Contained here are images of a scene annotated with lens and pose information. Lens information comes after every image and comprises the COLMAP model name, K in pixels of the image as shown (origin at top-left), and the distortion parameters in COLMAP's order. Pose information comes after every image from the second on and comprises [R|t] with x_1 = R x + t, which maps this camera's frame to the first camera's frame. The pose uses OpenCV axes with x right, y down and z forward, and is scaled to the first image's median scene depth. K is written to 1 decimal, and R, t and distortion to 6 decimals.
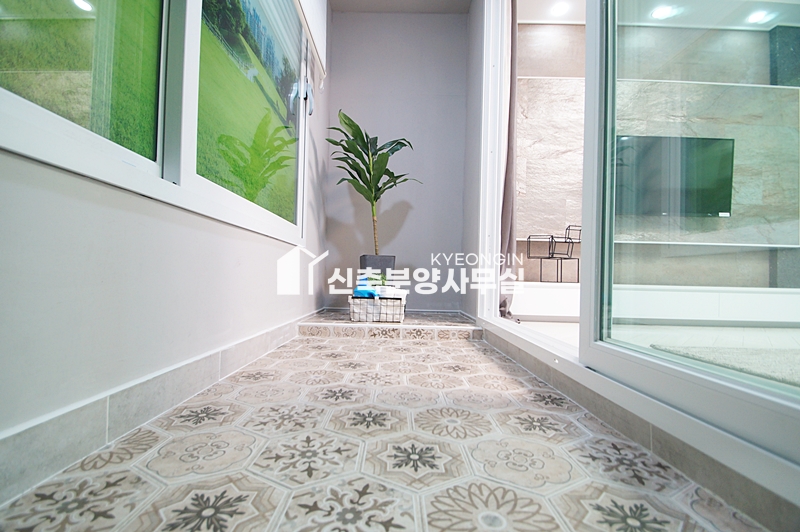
lens RADIAL K [[352.4, 0, 393.2], [0, 352.4, 272.7], [0, 0, 1]] dist [-0.001435, -0.000513]
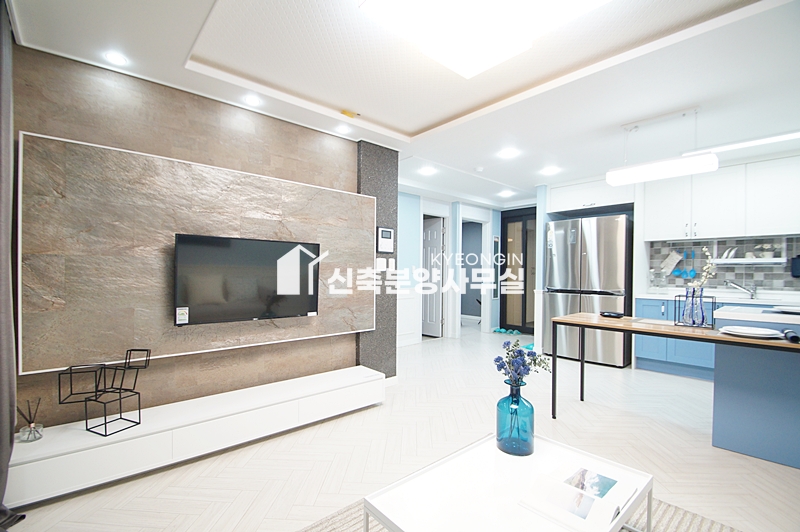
lens RADIAL K [[352.4, 0, 393.2], [0, 352.4, 272.7], [0, 0, 1]] dist [-0.001435, -0.000513]
pose [[0.758895, -0.018218, 0.650958, 0.416443], [0.000555, 0.999626, 0.027329, -0.305390], [-0.651212, -0.020379, 0.758622, 0.031742]]
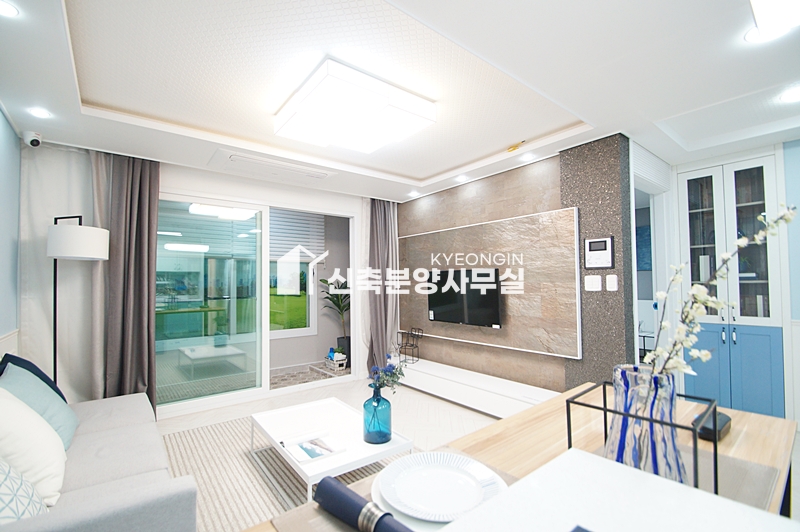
lens RADIAL K [[352.4, 0, 393.2], [0, 352.4, 272.7], [0, 0, 1]] dist [-0.001435, -0.000513]
pose [[0.604275, -0.055507, -0.794840, 1.681708], [0.035426, 0.998456, -0.042794, -0.307356], [0.795988, -0.002299, 0.605308, -0.084610]]
